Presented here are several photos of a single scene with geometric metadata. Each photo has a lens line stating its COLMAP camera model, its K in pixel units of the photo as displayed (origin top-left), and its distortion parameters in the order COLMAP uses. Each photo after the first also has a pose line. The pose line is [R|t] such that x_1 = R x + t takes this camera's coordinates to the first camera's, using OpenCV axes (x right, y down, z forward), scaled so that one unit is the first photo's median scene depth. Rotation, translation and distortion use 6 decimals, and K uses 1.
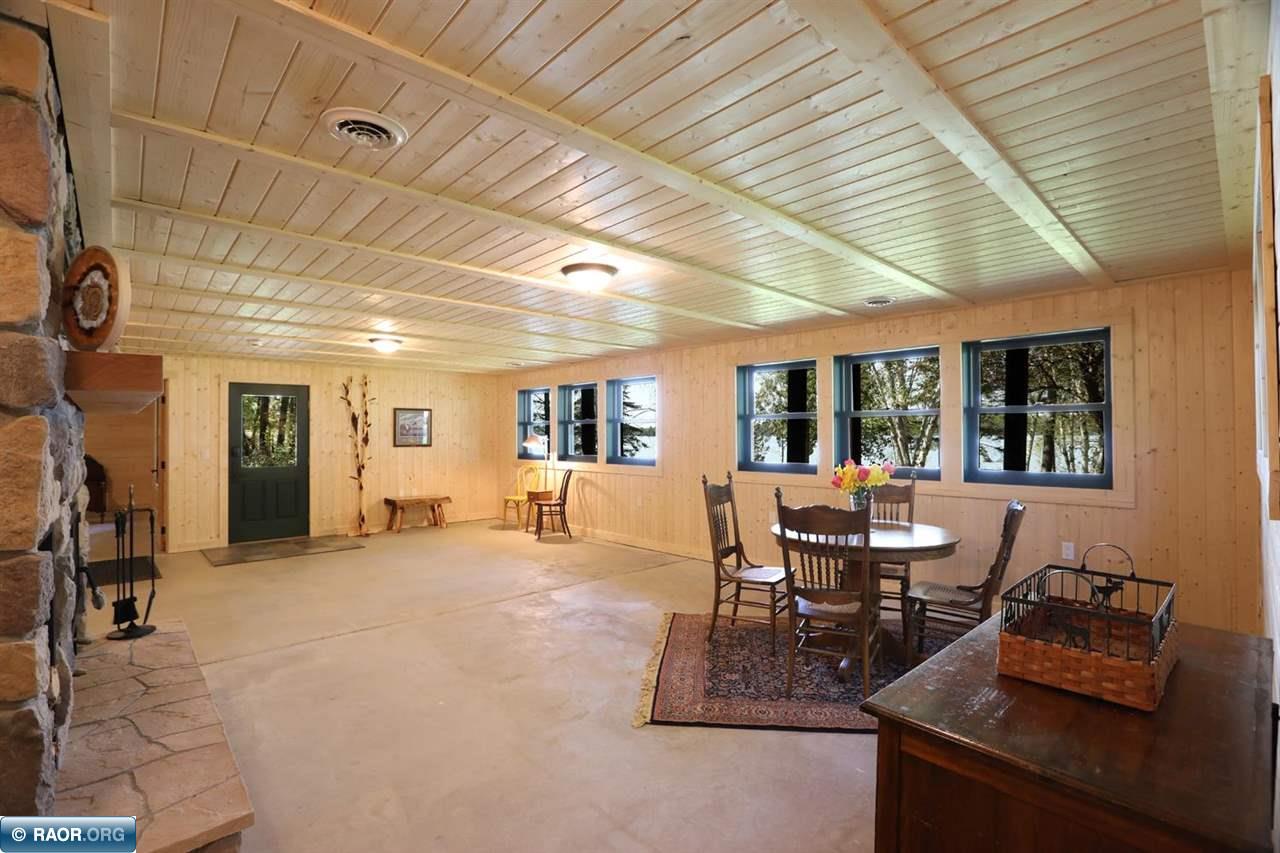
lens RADIAL K [[588.5, 0, 637.9], [0, 588.5, 428.5], [0, 0, 1]] dist [-0.002104, -0.000114]
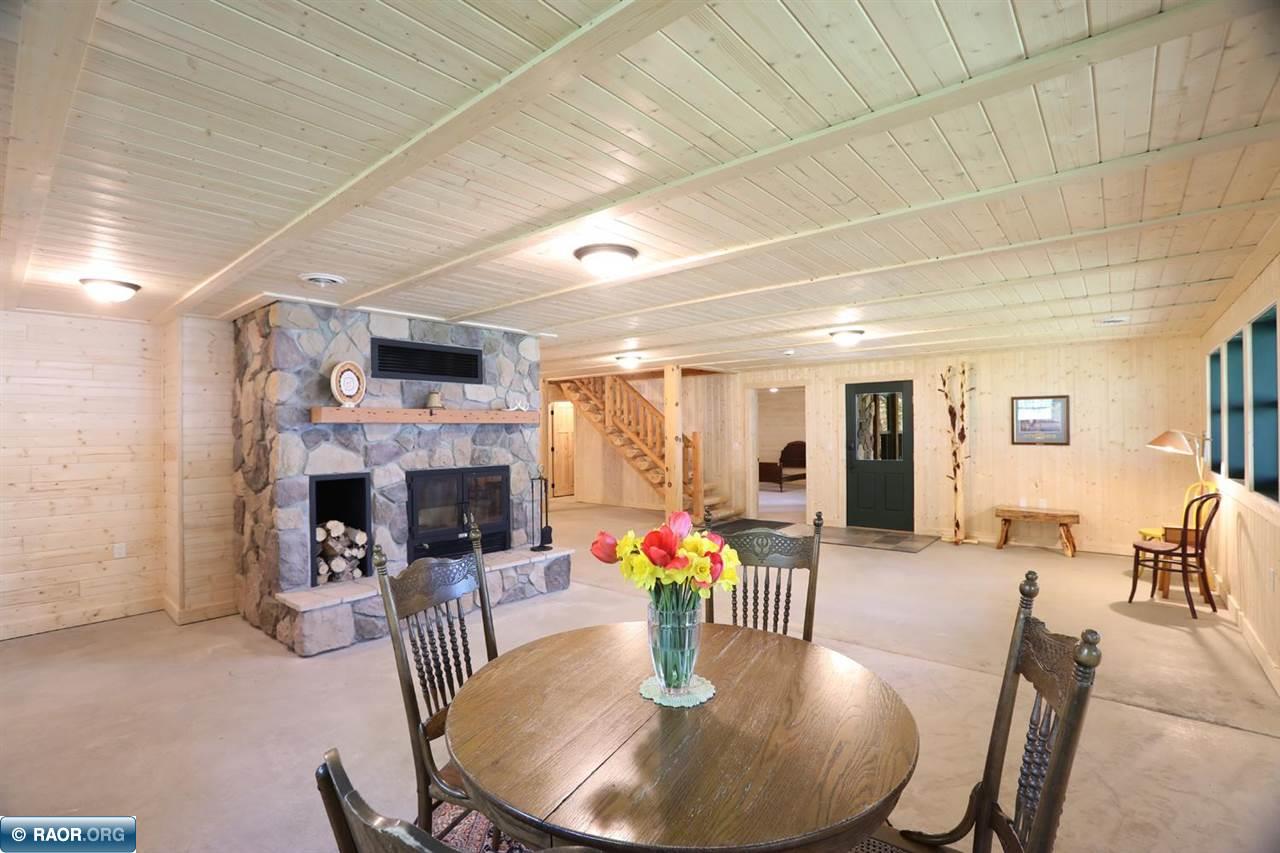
lens RADIAL K [[588.5, 0, 634.7], [0, 588.5, 426.7], [0, 0, 1]] dist [-0.002104, -0.000114]
pose [[0.153881, -0.002627, -0.988086, 0.342087], [0.016295, 0.999867, -0.000121, -0.002366], [0.987955, -0.016082, 0.153904, 0.388986]]
